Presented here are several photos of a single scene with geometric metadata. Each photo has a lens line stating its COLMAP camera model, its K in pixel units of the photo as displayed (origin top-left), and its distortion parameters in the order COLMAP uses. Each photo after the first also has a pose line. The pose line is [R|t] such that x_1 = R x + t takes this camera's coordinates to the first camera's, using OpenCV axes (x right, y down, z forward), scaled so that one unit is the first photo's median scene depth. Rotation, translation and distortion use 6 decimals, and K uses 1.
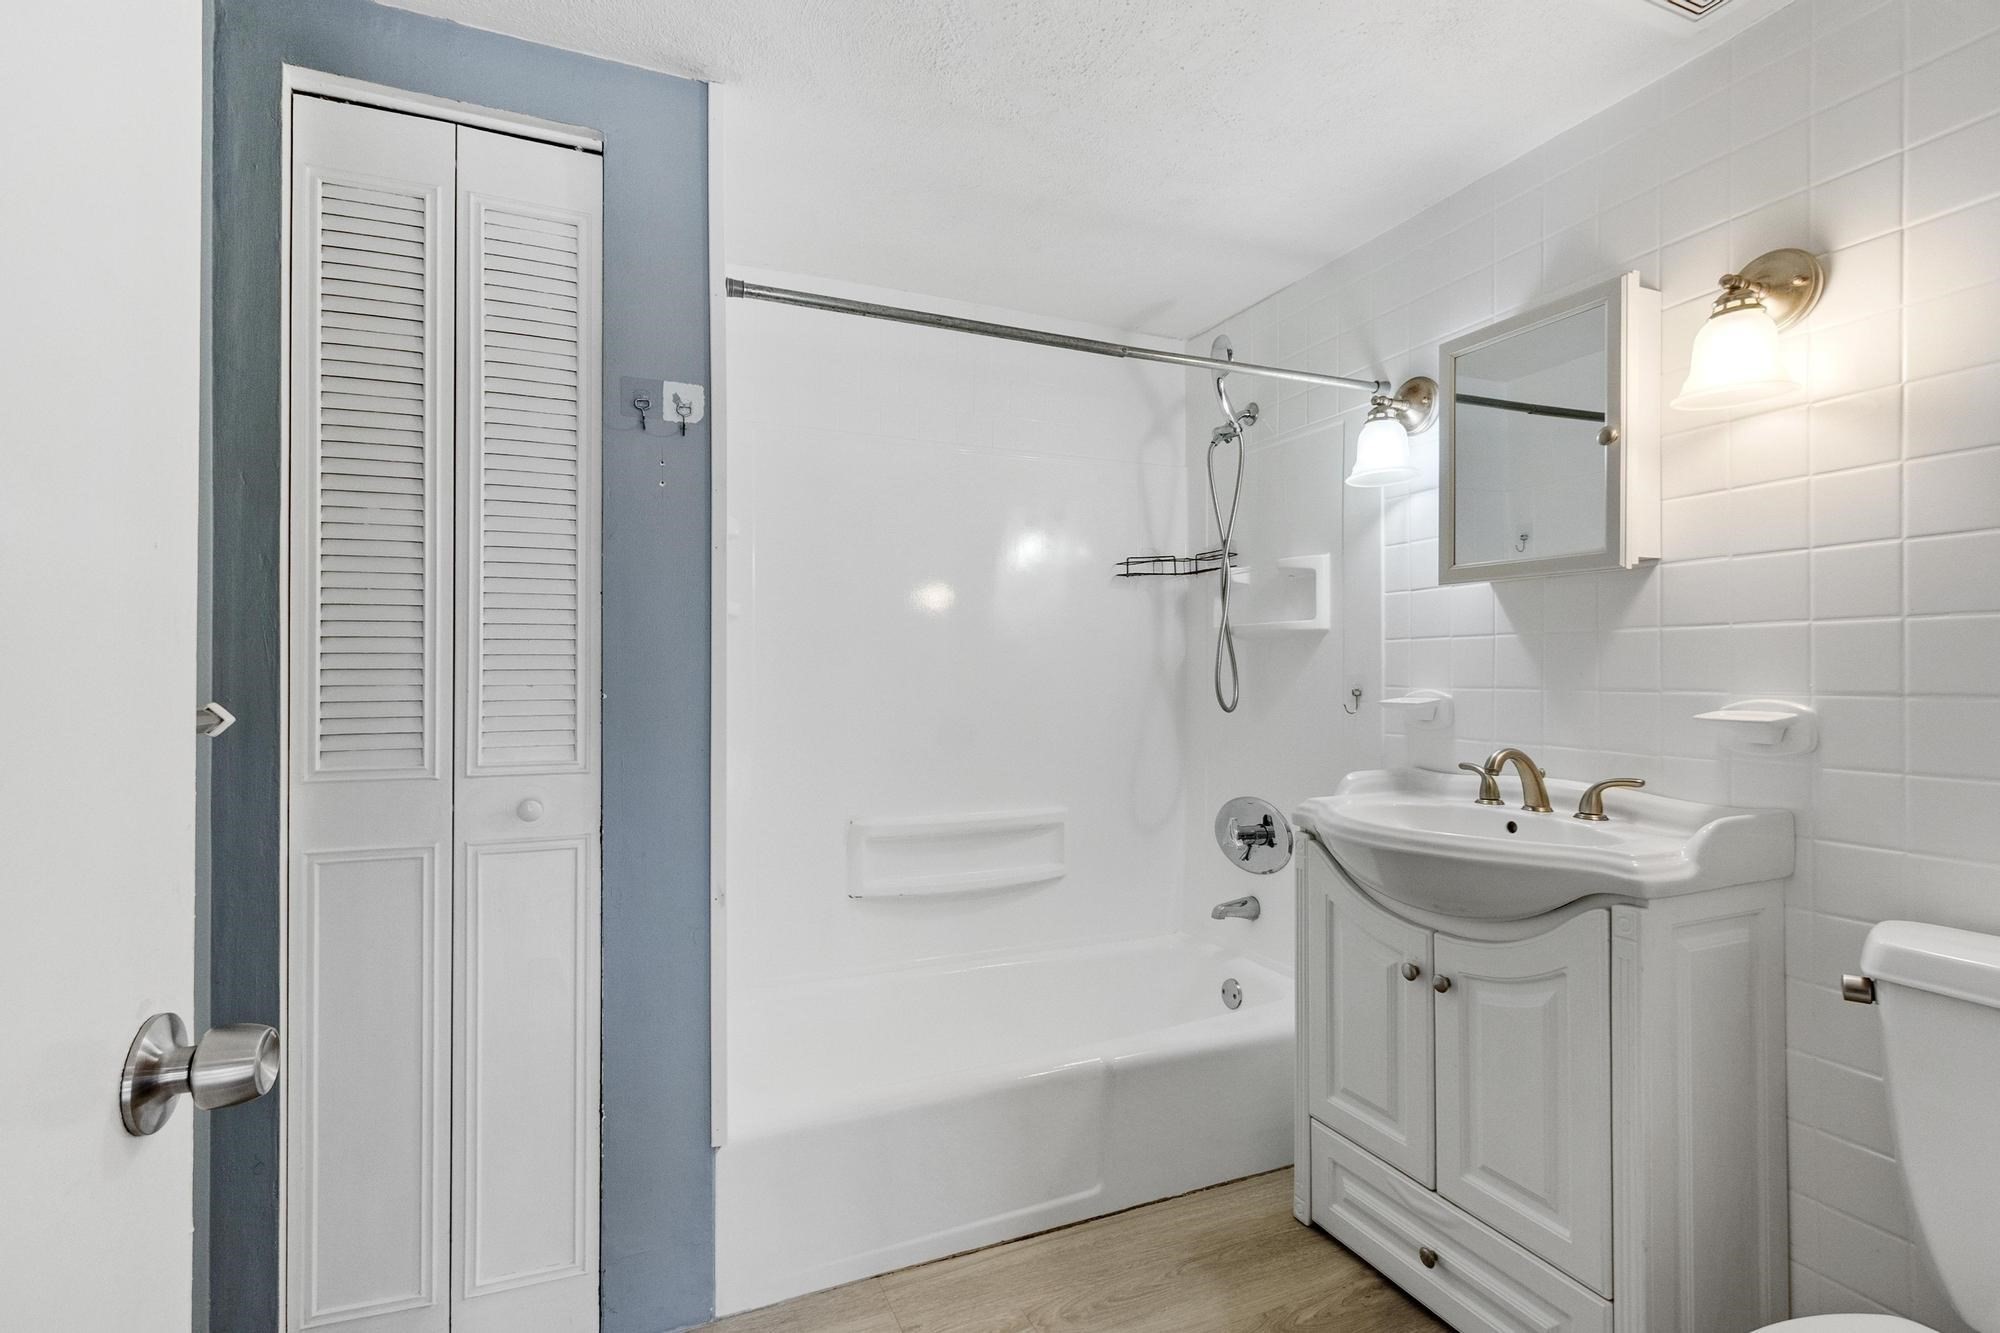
lens RADIAL K [[908.8, 0, 997.4], [0, 908.8, 667.4], [0, 0, 1]] dist [0.001997, 0.000475]
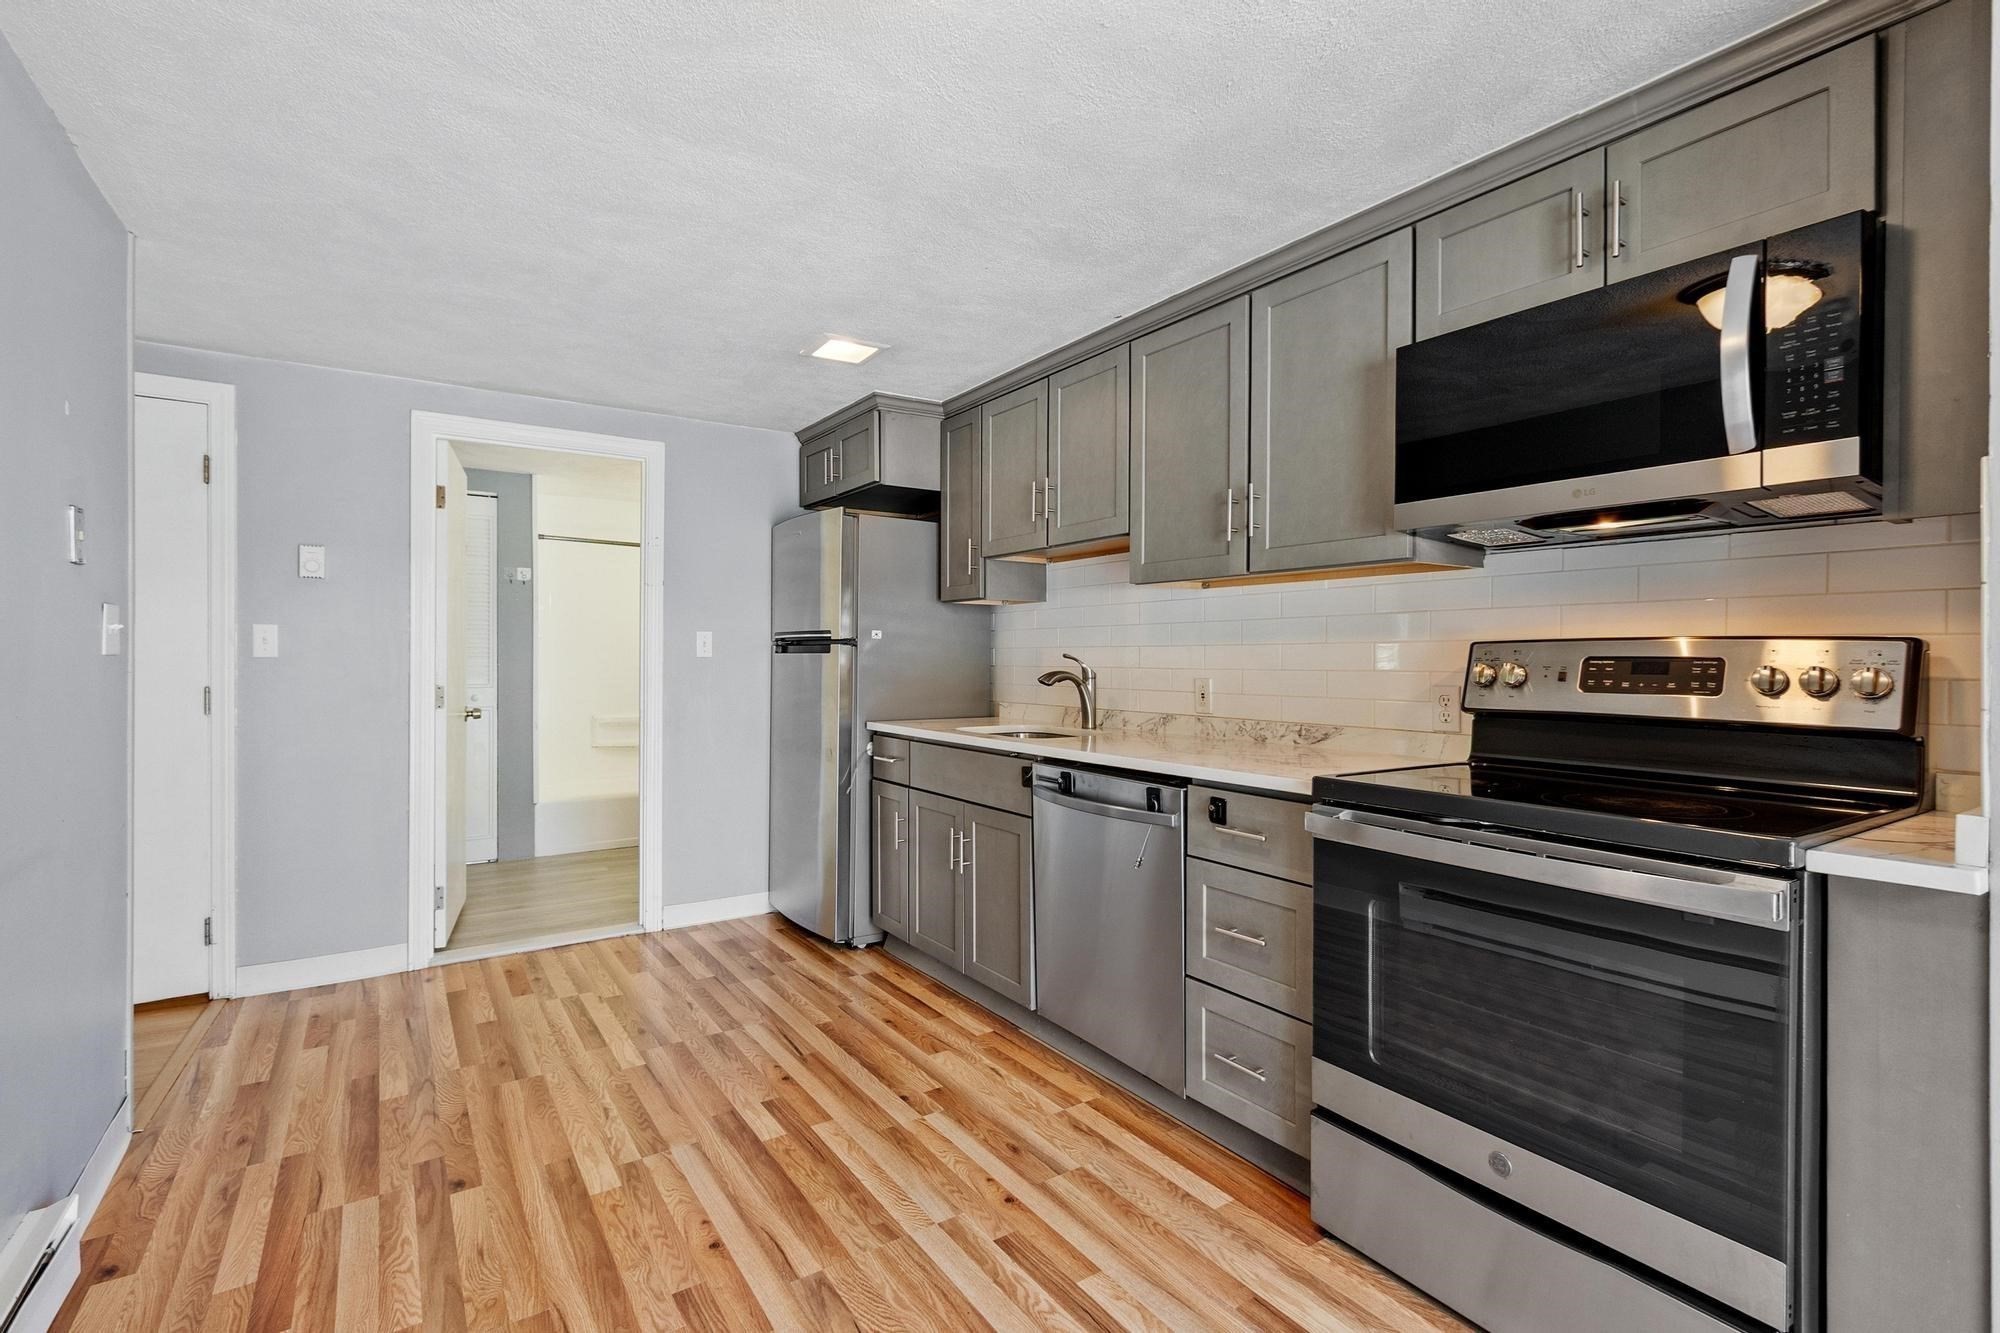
lens RADIAL K [[908.8, 0, 995.8], [0, 908.8, 664.2], [0, 0, 1]] dist [0.001997, 0.000475]
pose [[0.985837, -0.000296, 0.167704, 0.754320], [-0.001283, 0.999956, 0.009303, -0.000496], [-0.167700, -0.009386, 0.985793, -2.431276]]
